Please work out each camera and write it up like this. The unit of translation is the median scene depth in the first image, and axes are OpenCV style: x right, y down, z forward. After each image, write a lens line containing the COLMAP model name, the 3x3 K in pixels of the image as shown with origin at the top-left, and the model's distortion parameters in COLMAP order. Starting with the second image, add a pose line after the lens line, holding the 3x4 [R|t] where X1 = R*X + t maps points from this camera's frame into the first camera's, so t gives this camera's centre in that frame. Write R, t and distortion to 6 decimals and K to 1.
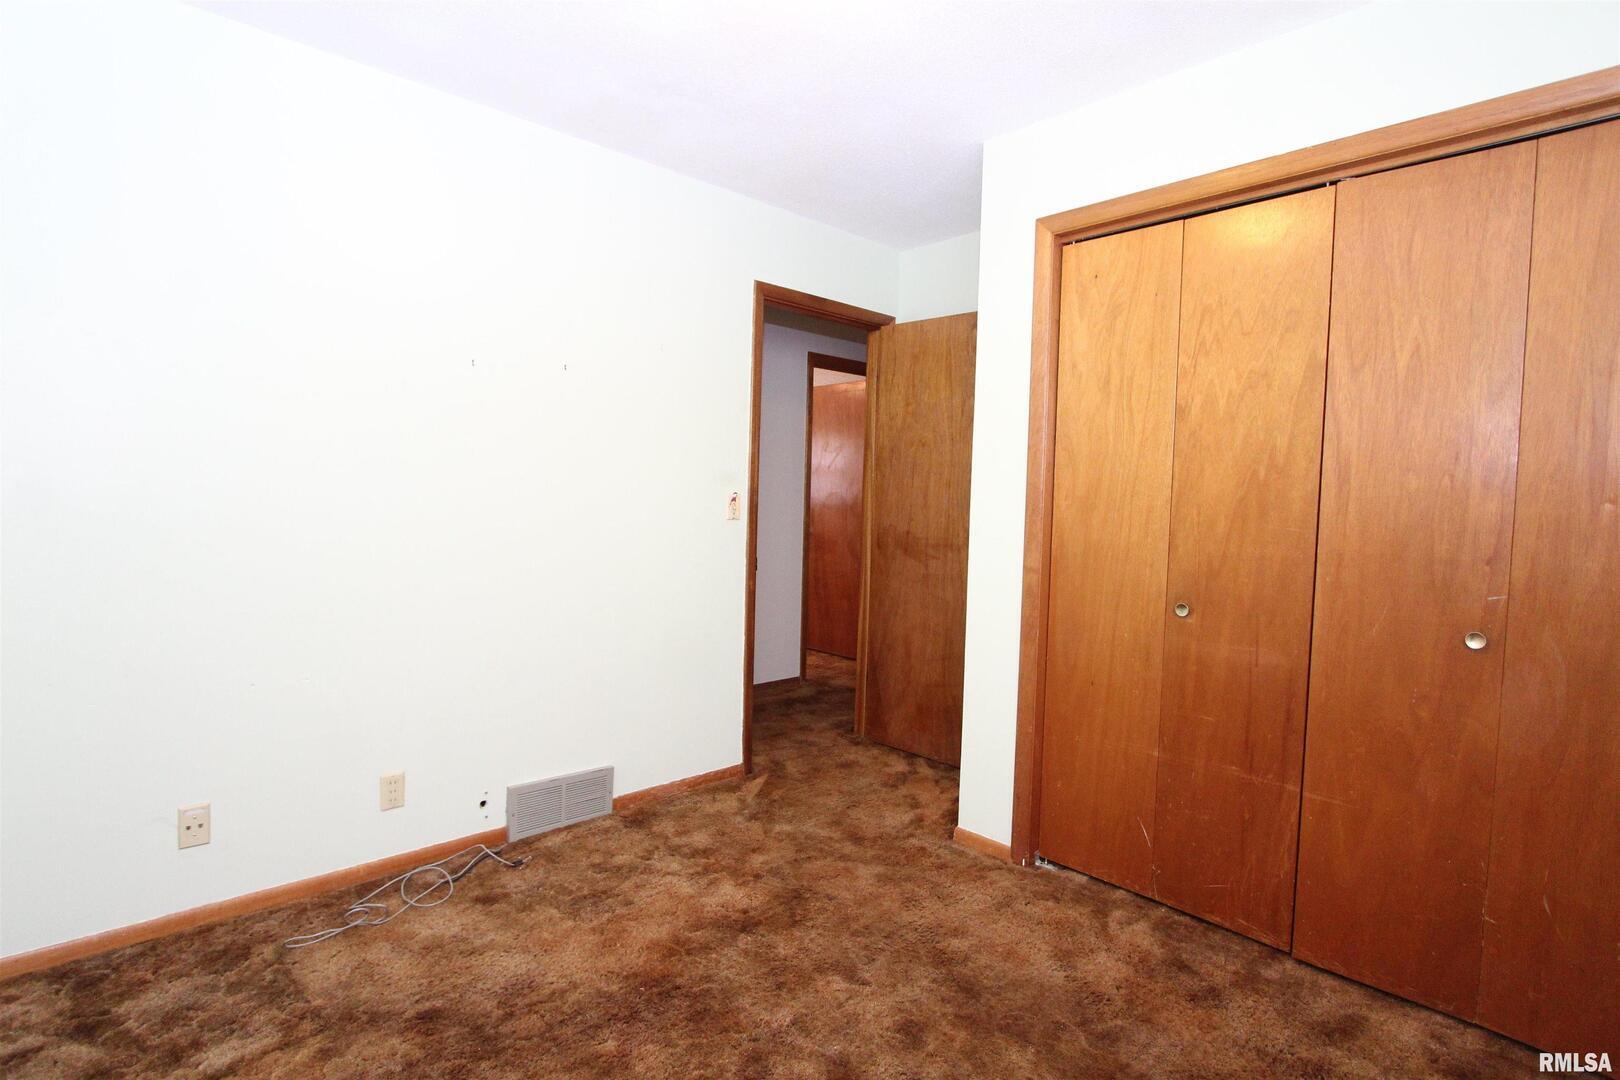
lens RADIAL K [[813.3, 0, 810.0], [0, 813.3, 540.0], [0, 0, 1]] dist [-0.001017, 0.000359]
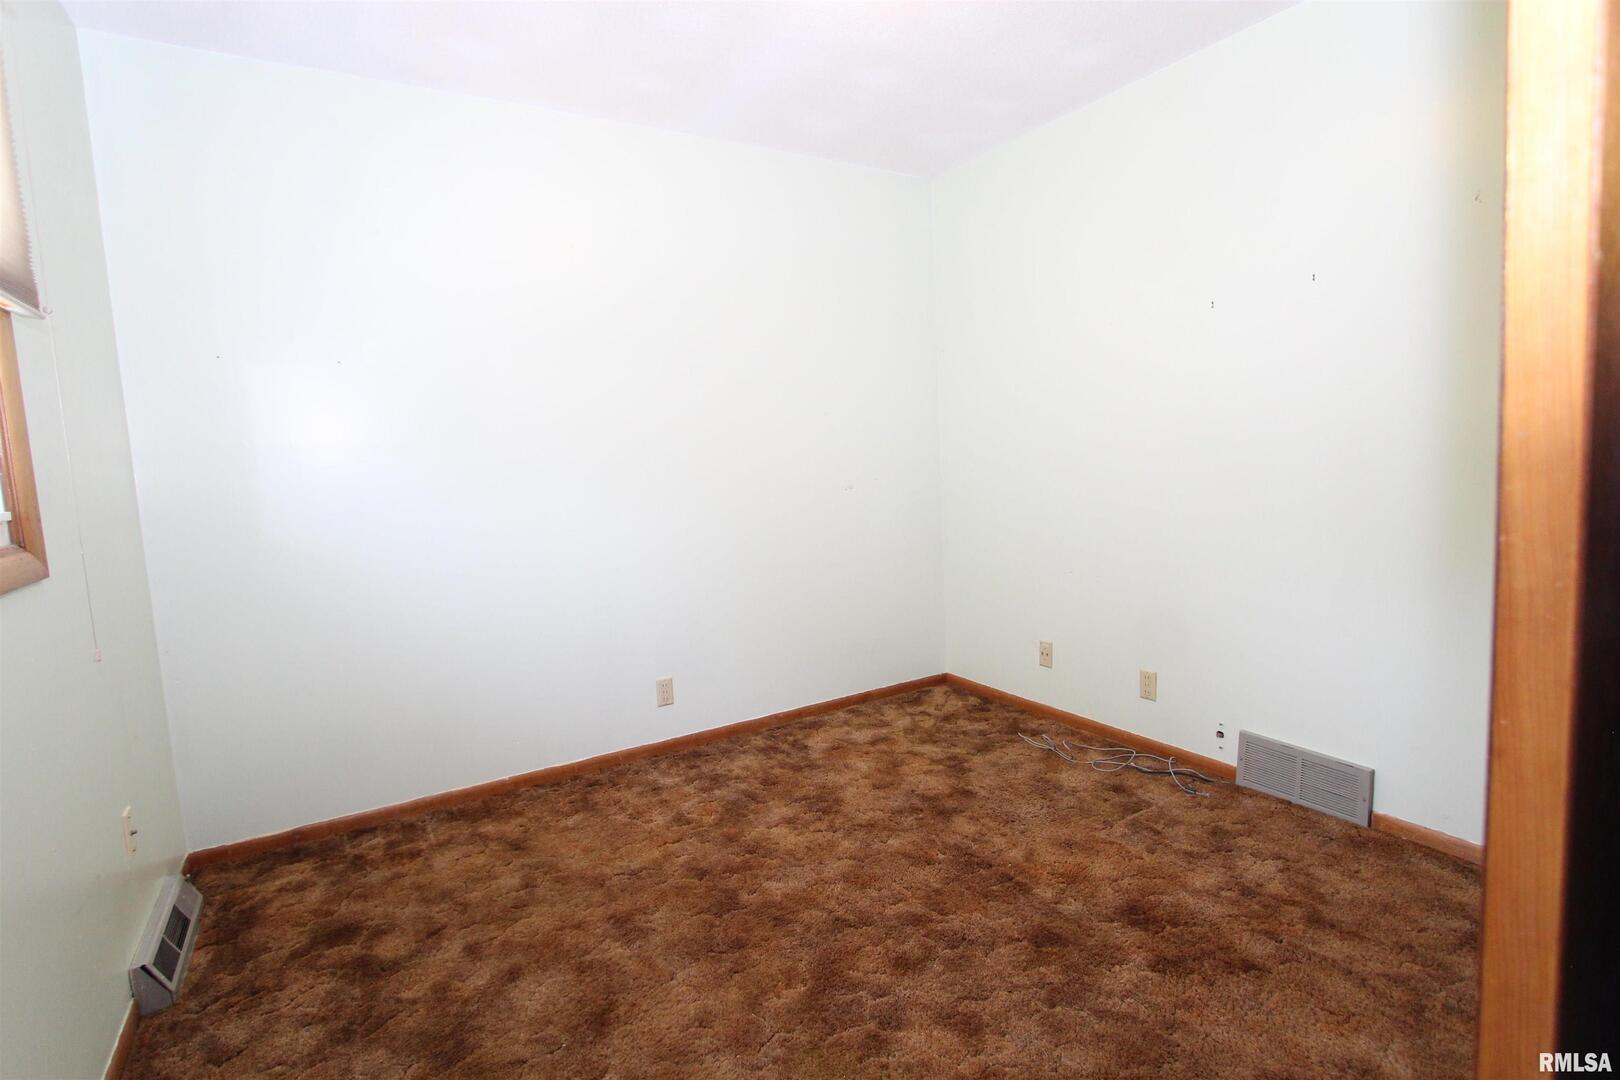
lens RADIAL K [[776.5, 0, 810.0], [0, 776.5, 540.0], [0, 0, 1]] dist [-0.024448, 0.000115]
pose [[-0.209287, 0.081867, -0.974421, 0.670053], [-0.028434, 0.995558, 0.089749, 0.006311], [0.977441, 0.046490, -0.206030, 0.714079]]
